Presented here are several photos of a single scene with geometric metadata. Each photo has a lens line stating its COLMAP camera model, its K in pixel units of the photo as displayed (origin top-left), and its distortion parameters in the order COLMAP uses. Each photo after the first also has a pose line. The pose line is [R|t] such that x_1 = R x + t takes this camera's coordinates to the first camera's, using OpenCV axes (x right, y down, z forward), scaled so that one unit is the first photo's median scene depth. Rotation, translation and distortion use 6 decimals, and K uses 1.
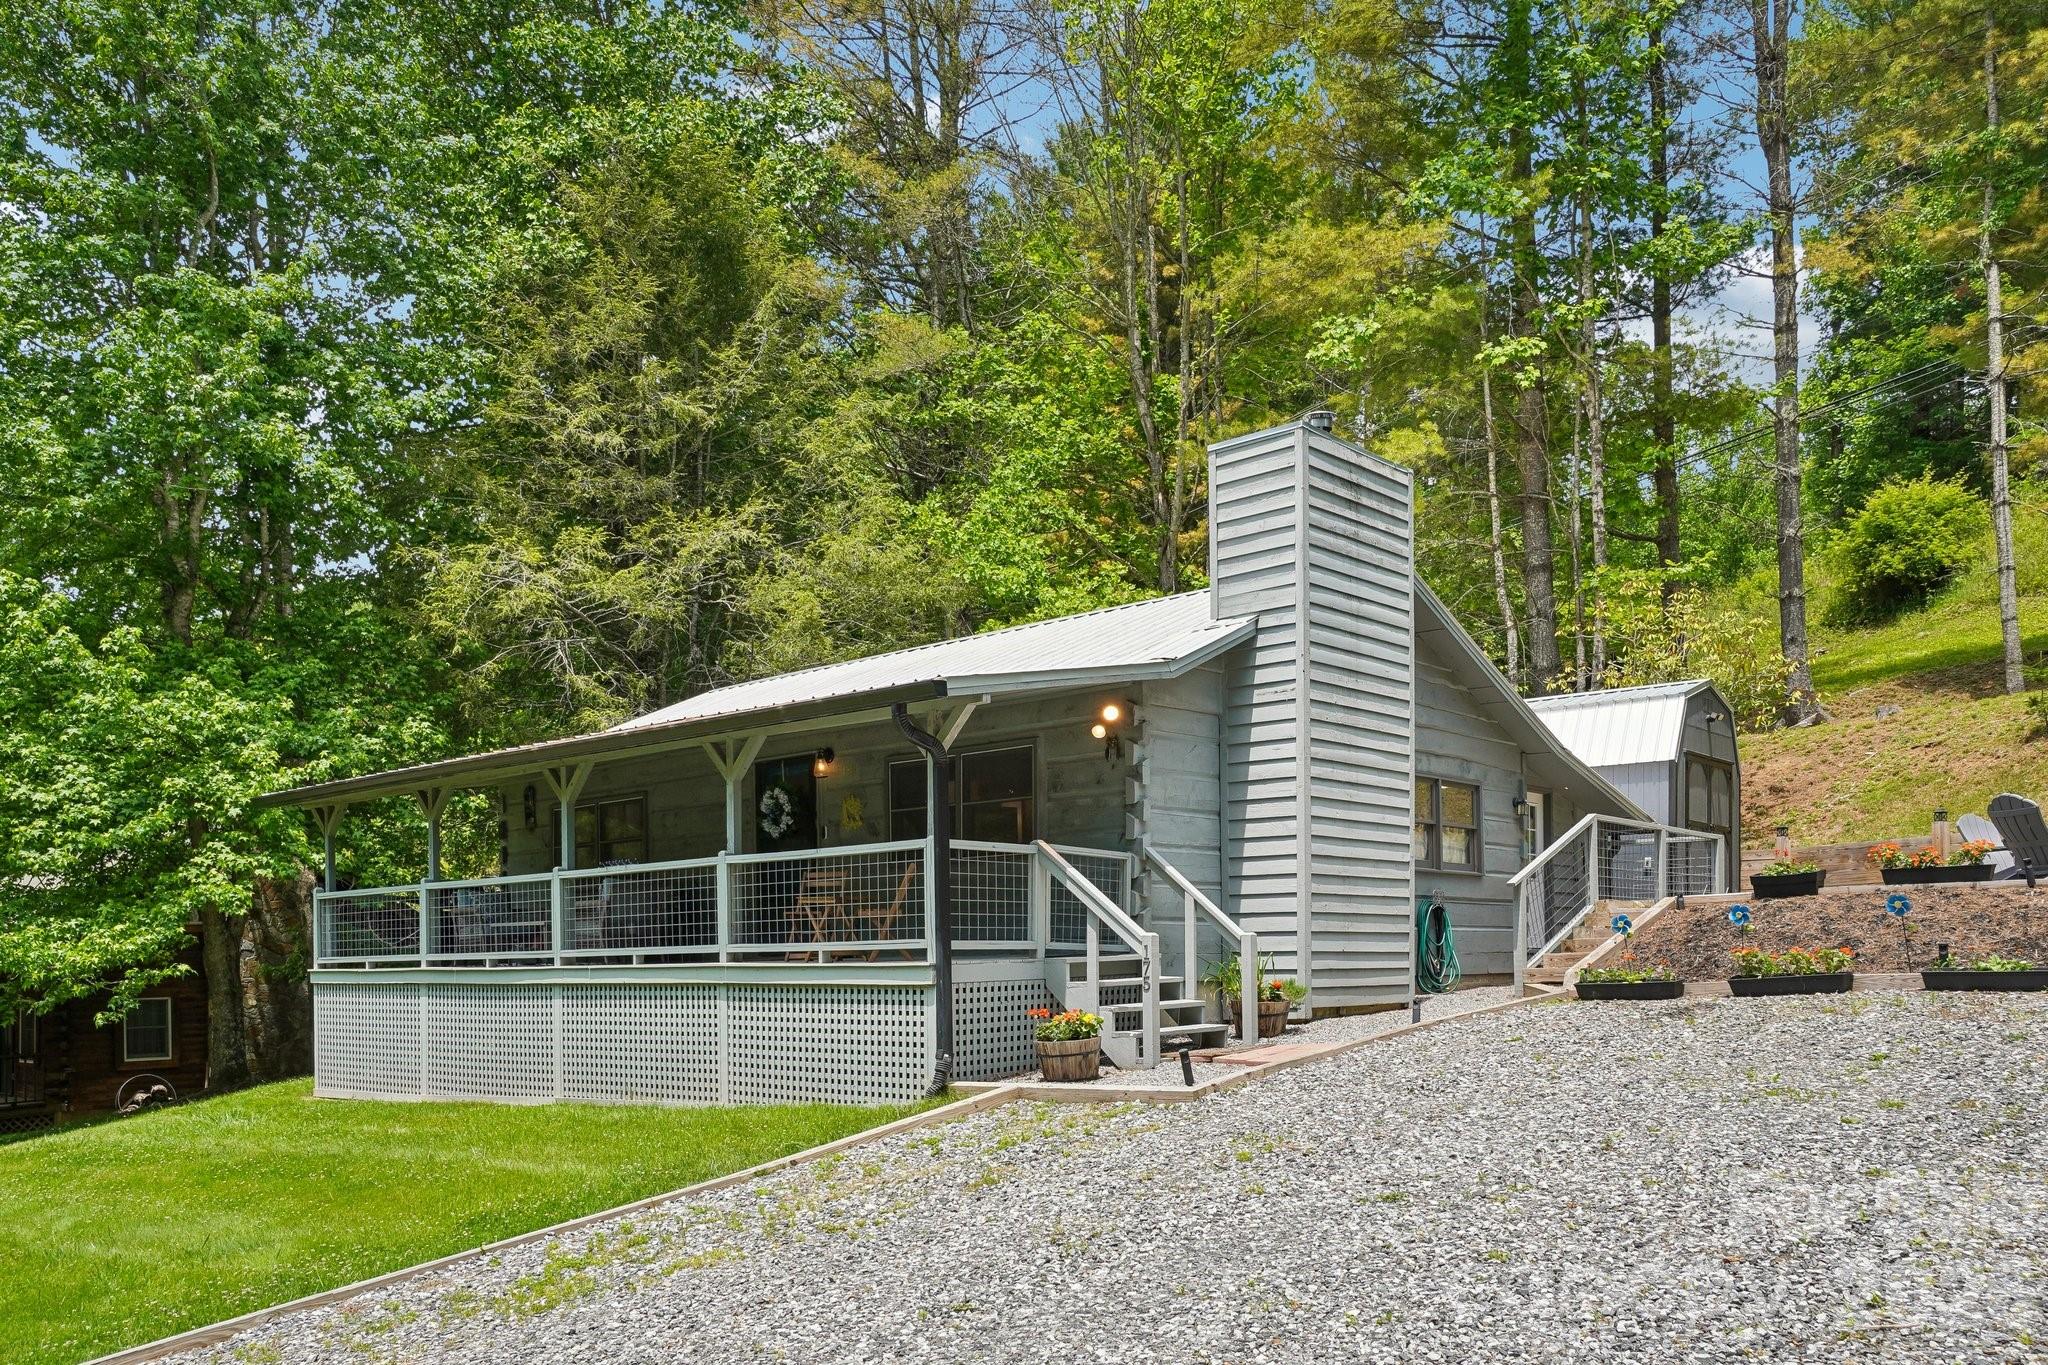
lens RADIAL K [[1624.2, 0, 987.8], [0, 1624.2, 913.4], [0, 0, 1]] dist [0.048221, 0.019045]
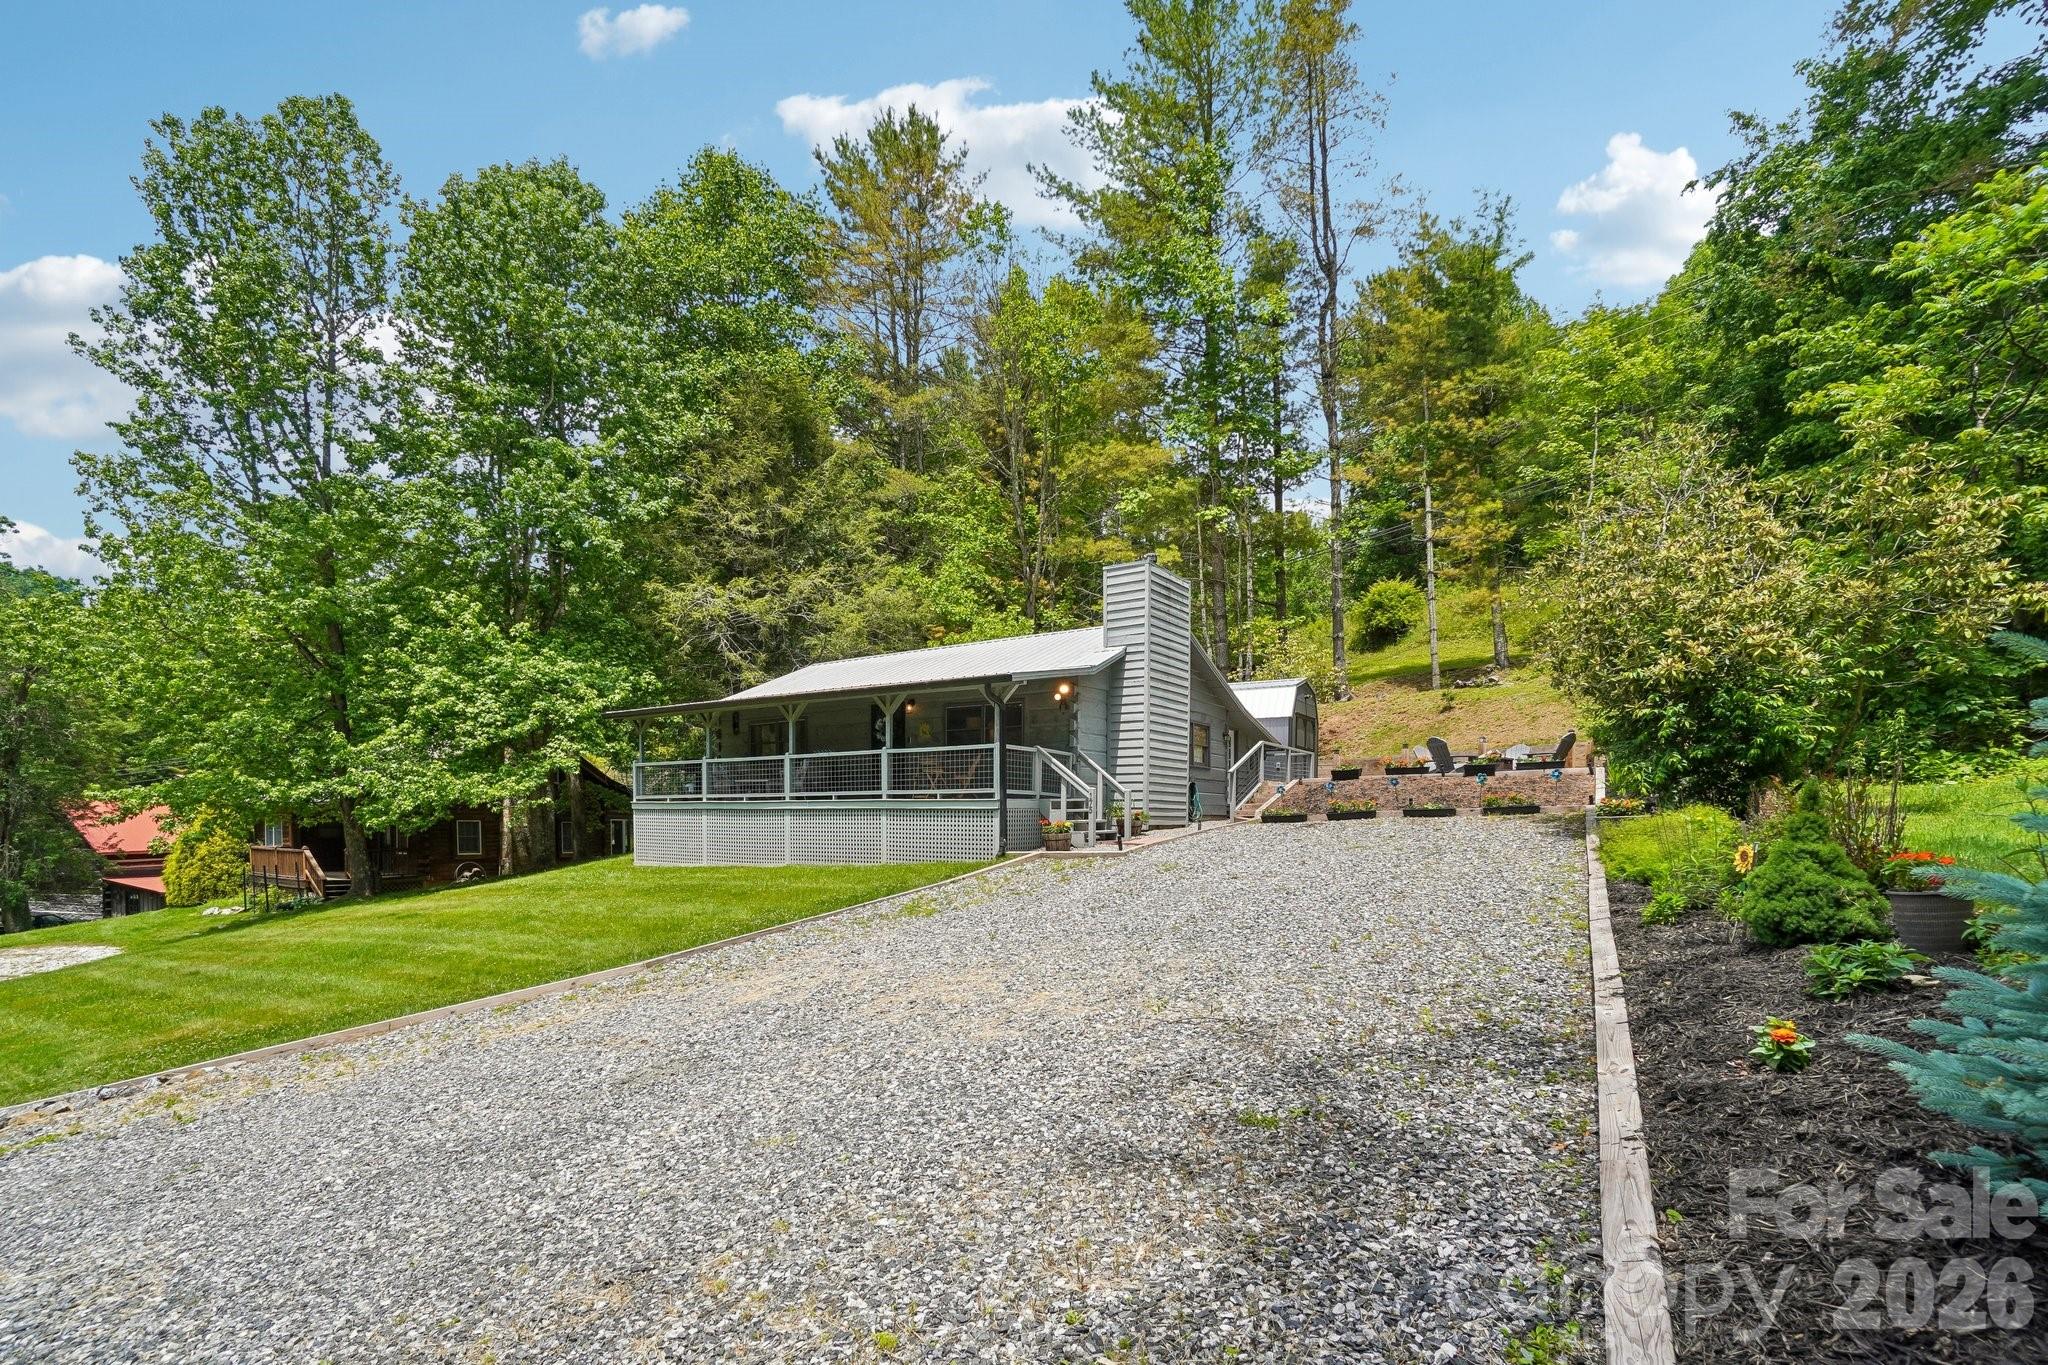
lens RADIAL K [[978.1, 0, 968.6], [0, 978.1, 797.4], [0, 0, 1]] dist [-0.002323, -0.000223]
pose [[0.993338, 0.020991, 0.113313, -0.124453], [-0.021642, 0.999756, 0.004517, 0.012733], [-0.113191, -0.006939, 0.993549, -0.189533]]
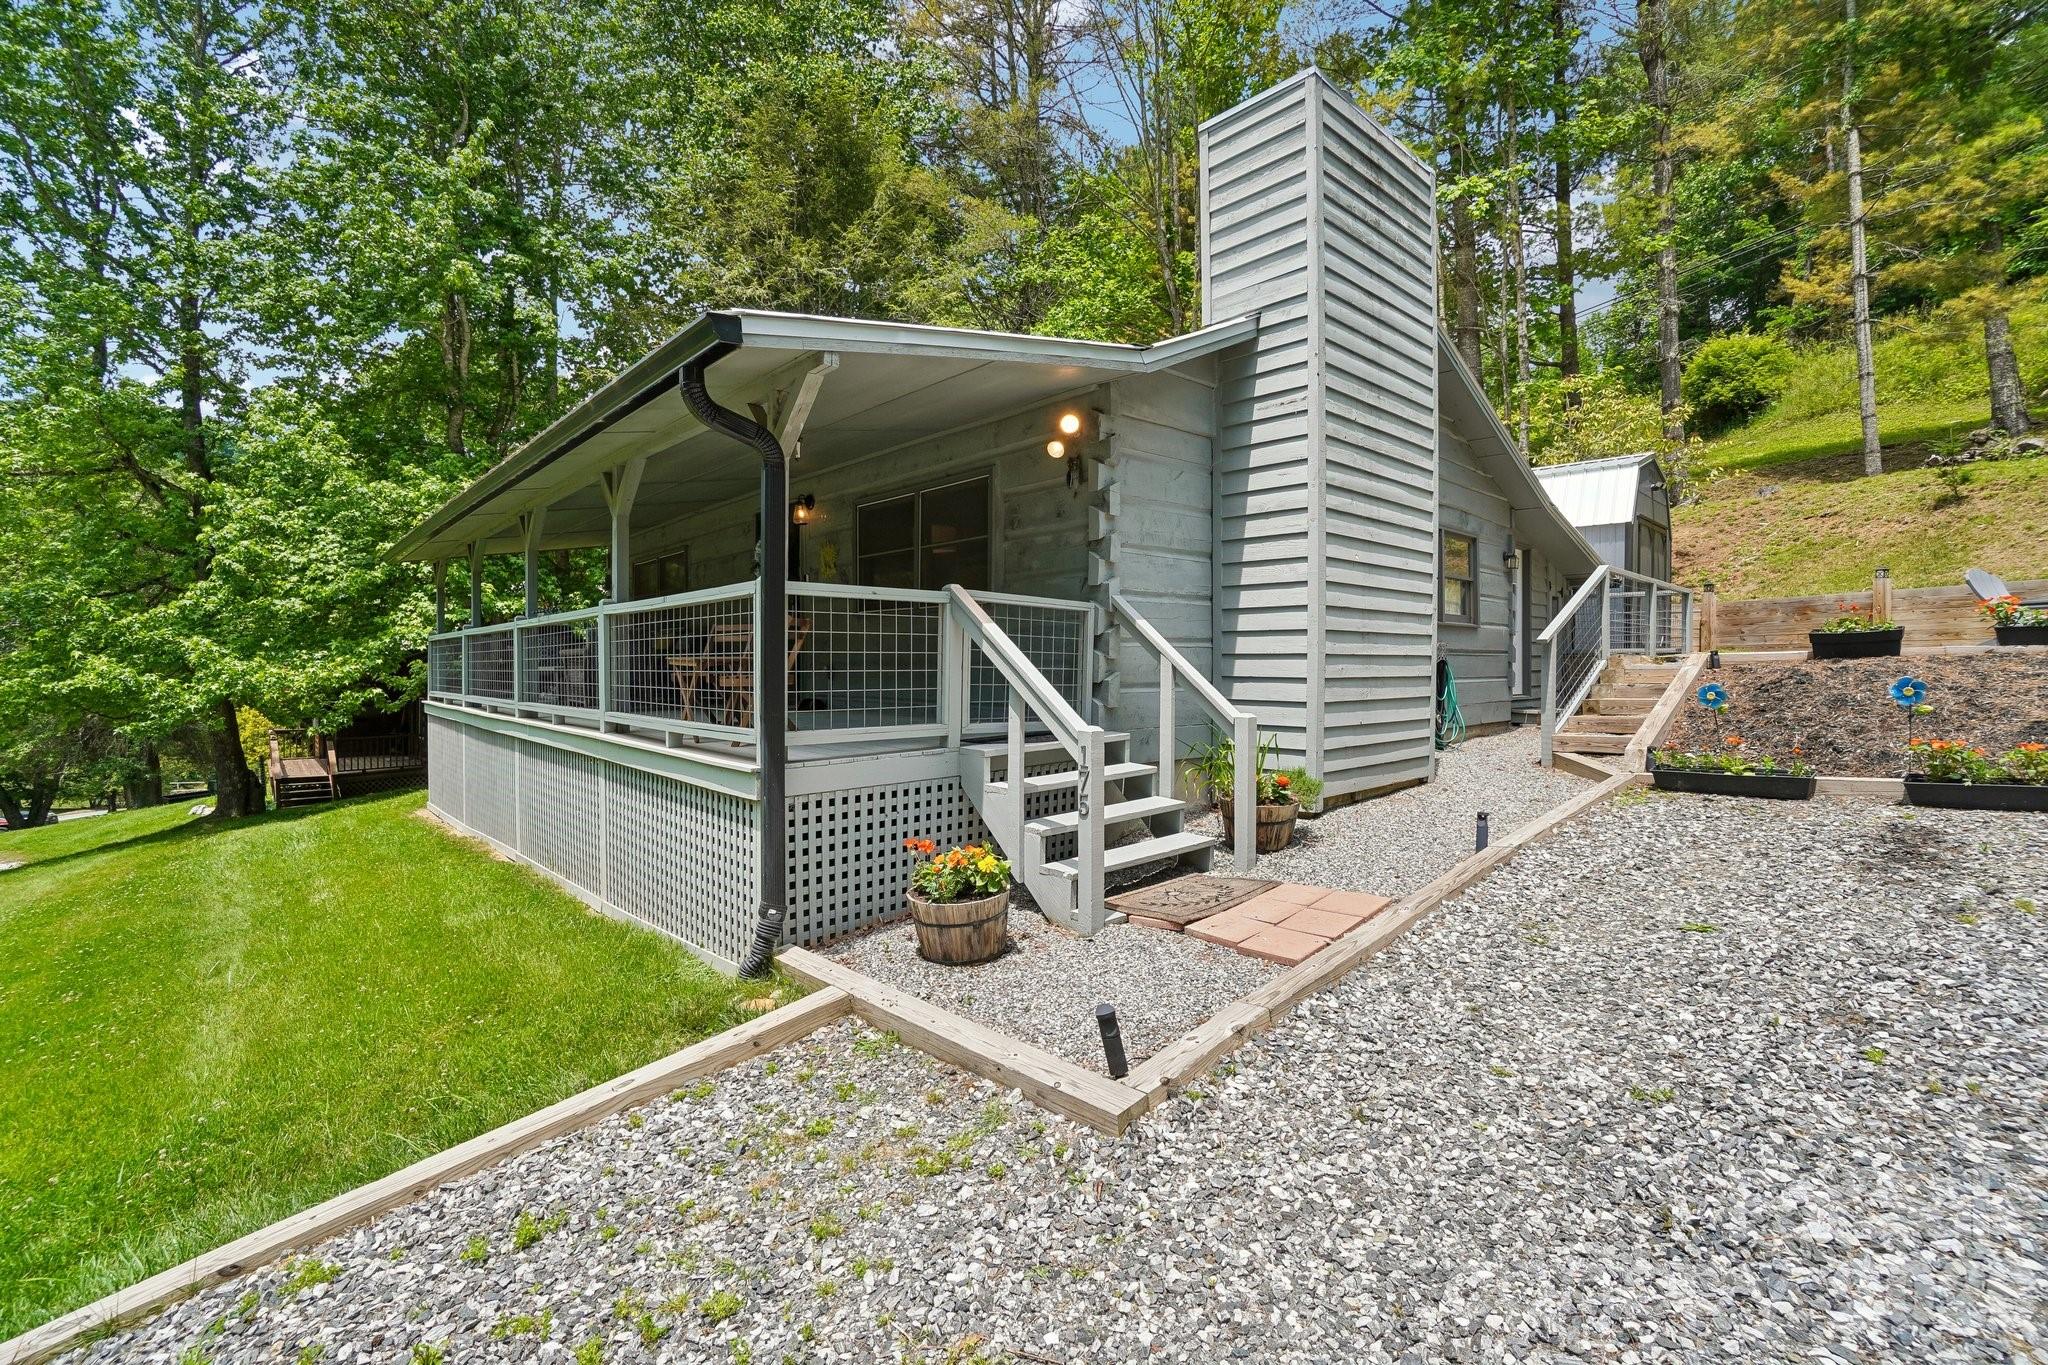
lens RADIAL K [[899.8, 0, 1020.9], [0, 899.8, 662.3], [0, 0, 1]] dist [-0.036822, 0.010720]
pose [[0.996614, 0.008940, -0.081733, 0.055117], [-0.006596, 0.999561, 0.028897, -0.012860], [0.081956, -0.028260, 0.996235, 0.350640]]
